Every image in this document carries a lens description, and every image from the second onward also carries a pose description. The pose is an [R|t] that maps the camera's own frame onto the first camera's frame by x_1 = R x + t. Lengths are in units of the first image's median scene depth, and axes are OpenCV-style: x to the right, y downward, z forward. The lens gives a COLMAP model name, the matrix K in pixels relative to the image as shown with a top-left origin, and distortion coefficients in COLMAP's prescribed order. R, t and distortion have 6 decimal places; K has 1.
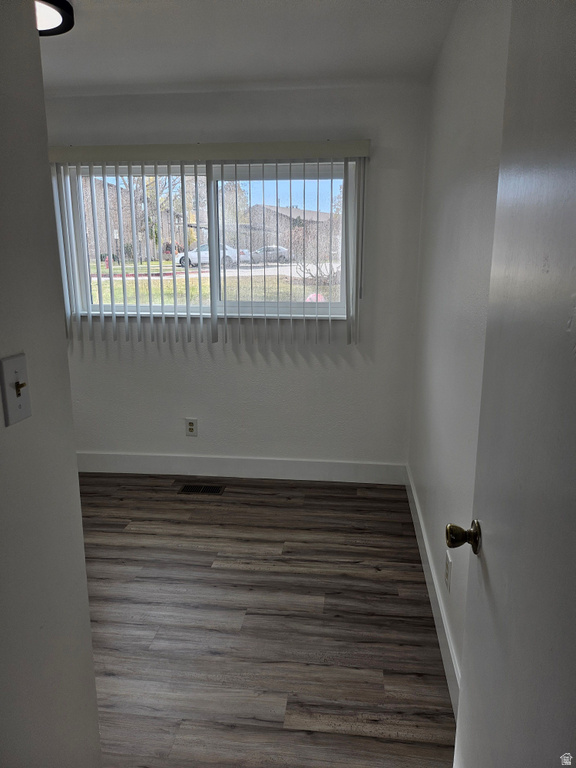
lens RADIAL K [[548.9, 0, 289.8], [0, 548.9, 389.4], [0, 0, 1]] dist [0.044585, -0.002033]
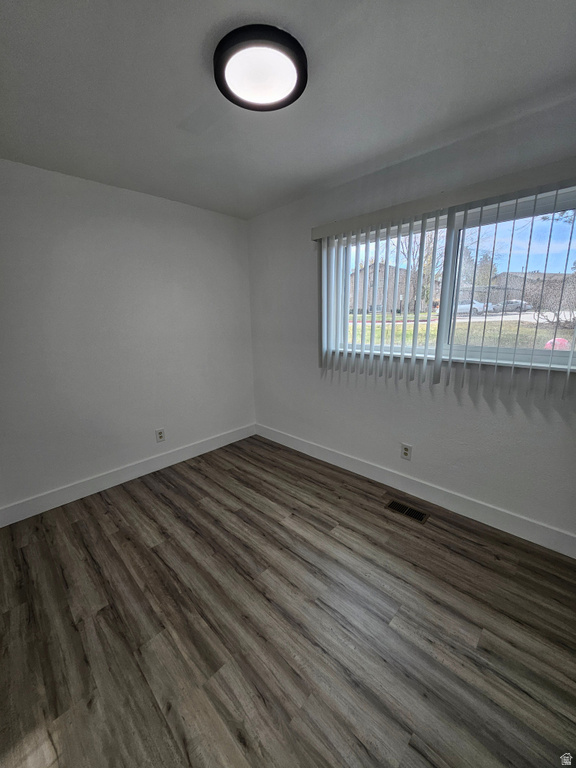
lens RADIAL K [[304.9, 0, 290.1], [0, 304.9, 382.7], [0, 0, 1]] dist [-0.003747, -0.000350]
pose [[0.798476, 0.118927, -0.590163, -0.013982], [-0.121870, 0.991929, 0.035002, -0.073896], [0.589562, 0.043975, 0.806525, 0.360060]]
